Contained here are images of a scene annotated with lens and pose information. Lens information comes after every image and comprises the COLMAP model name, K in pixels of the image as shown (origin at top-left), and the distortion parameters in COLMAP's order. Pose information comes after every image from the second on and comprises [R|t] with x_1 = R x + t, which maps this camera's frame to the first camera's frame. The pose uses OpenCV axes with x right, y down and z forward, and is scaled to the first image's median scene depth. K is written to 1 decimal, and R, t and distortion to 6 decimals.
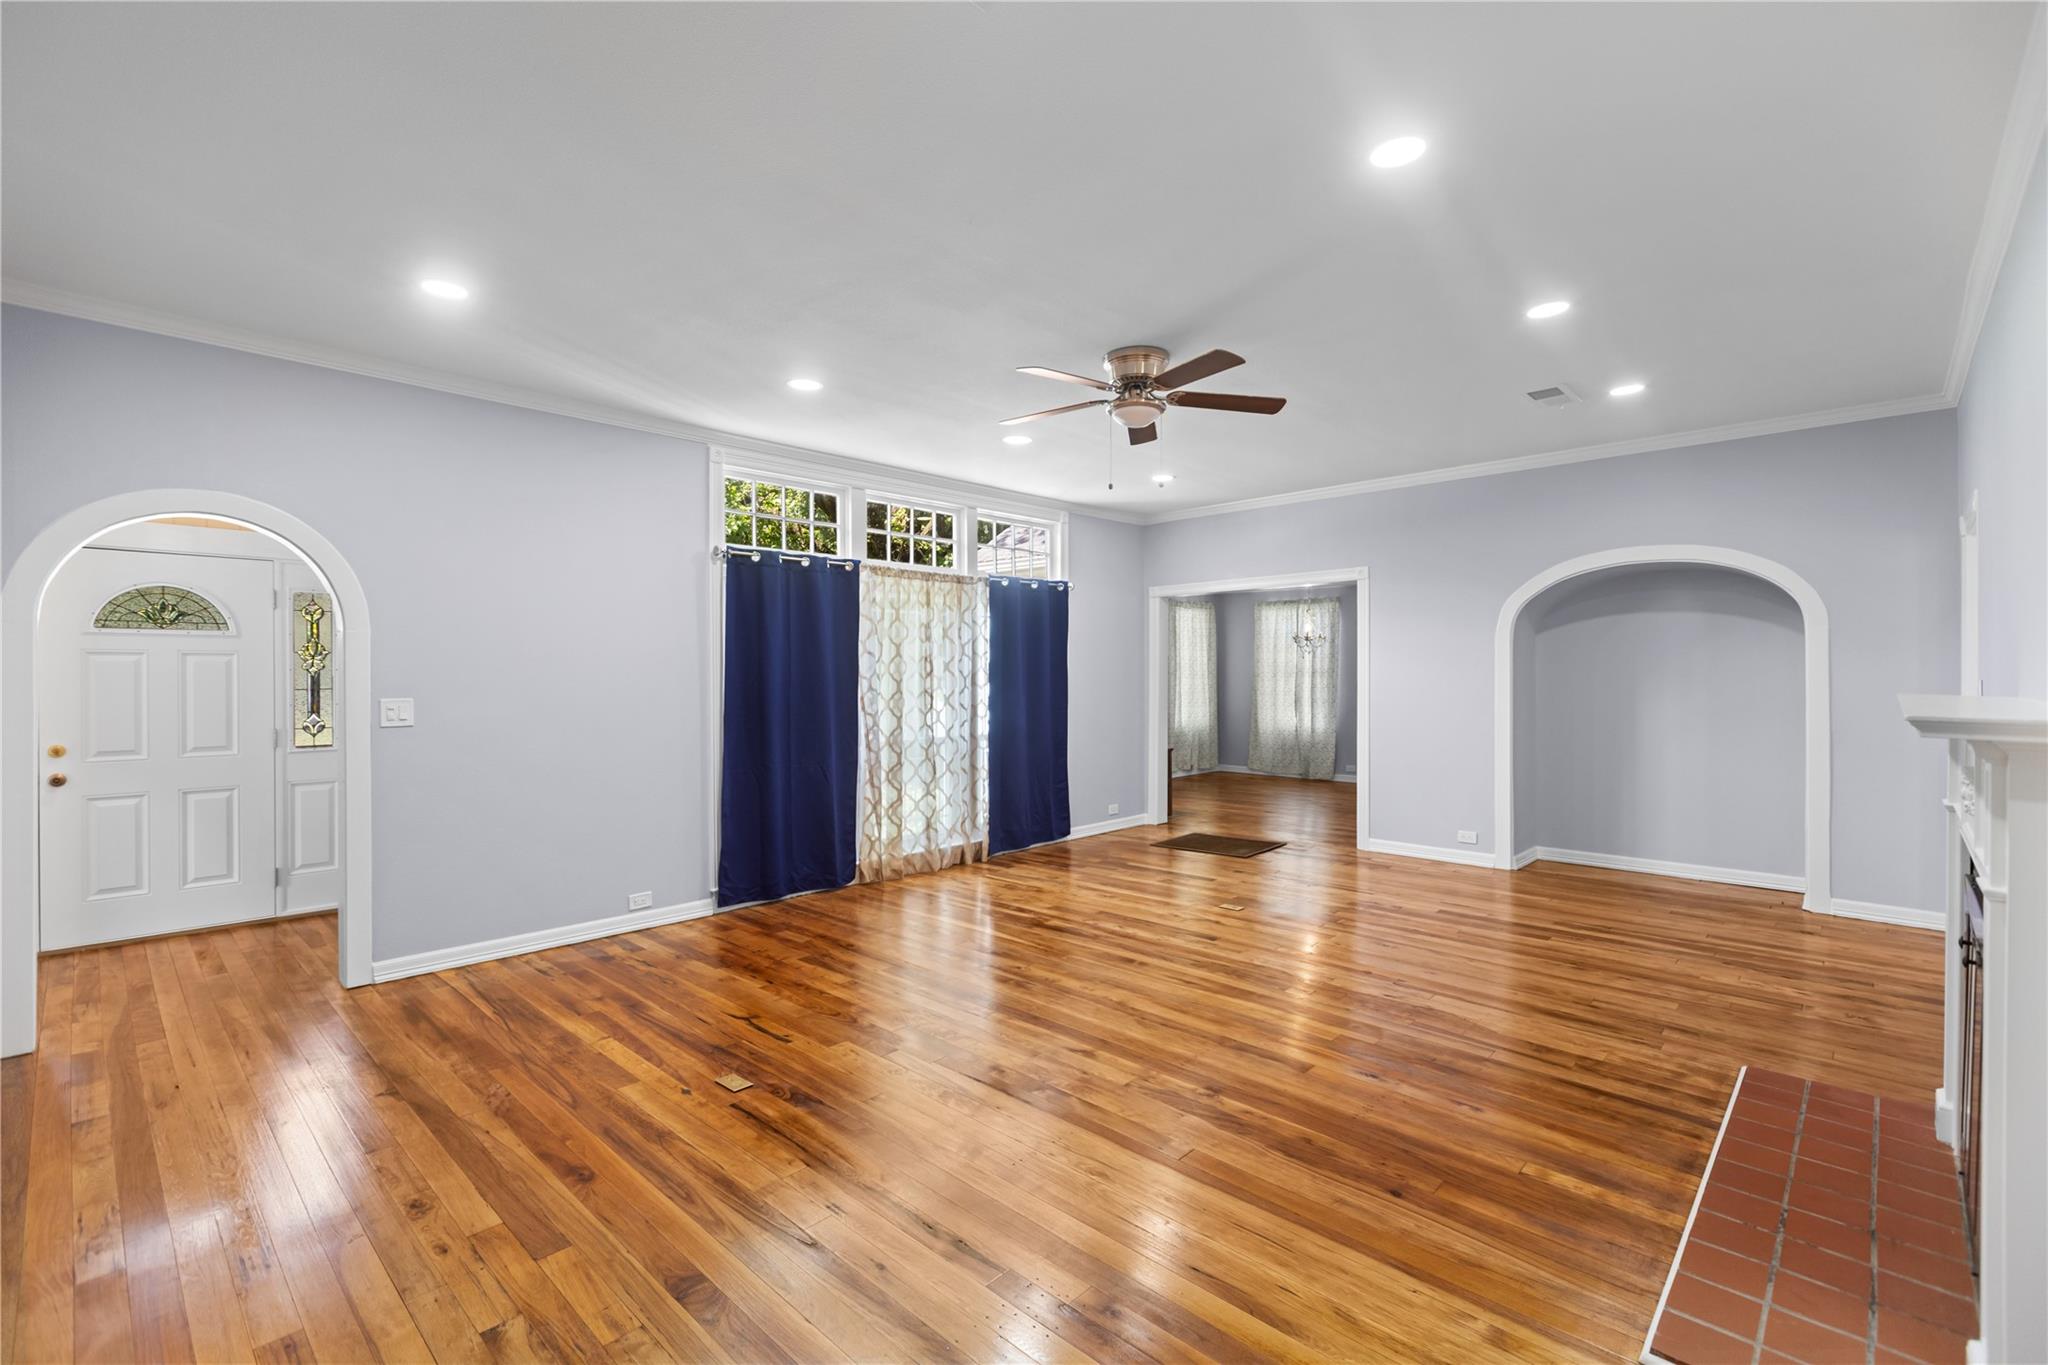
lens RADIAL K [[905.8, 0, 1025.0], [0, 905.8, 675.3], [0, 0, 1]] dist [0.000922, 0.000060]
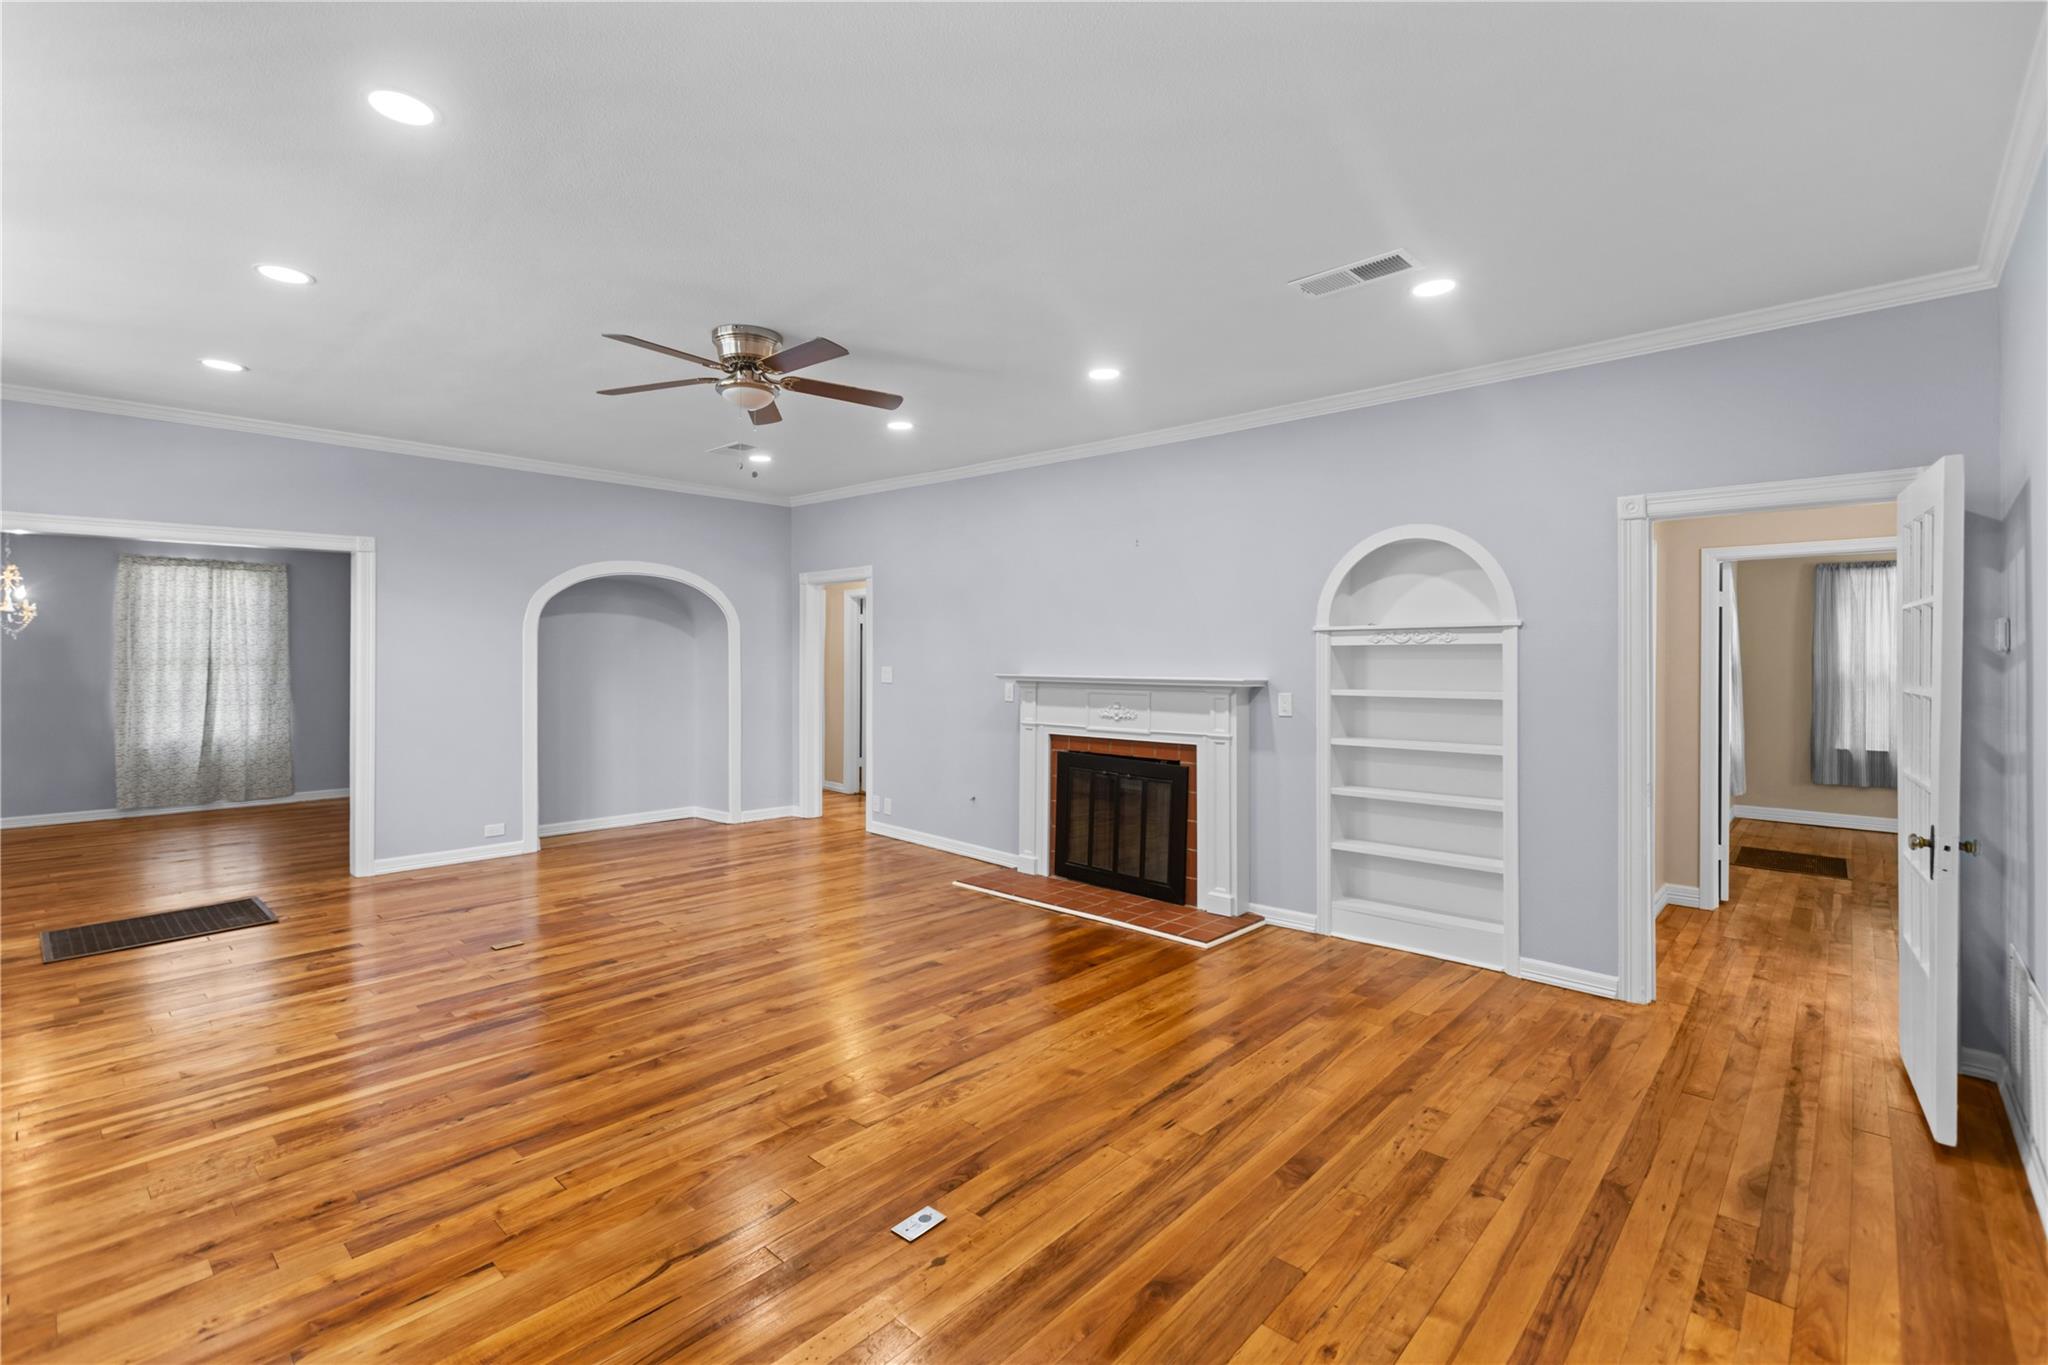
lens RADIAL K [[905.8, 0, 1025.0], [0, 905.8, 675.3], [0, 0, 1]] dist [0.000922, 0.000060]
pose [[-0.014396, -0.015469, 0.999777, -0.754156], [0.001428, 0.999879, 0.015491, -0.005684], [-0.999895, 0.001651, -0.014372, 0.661906]]
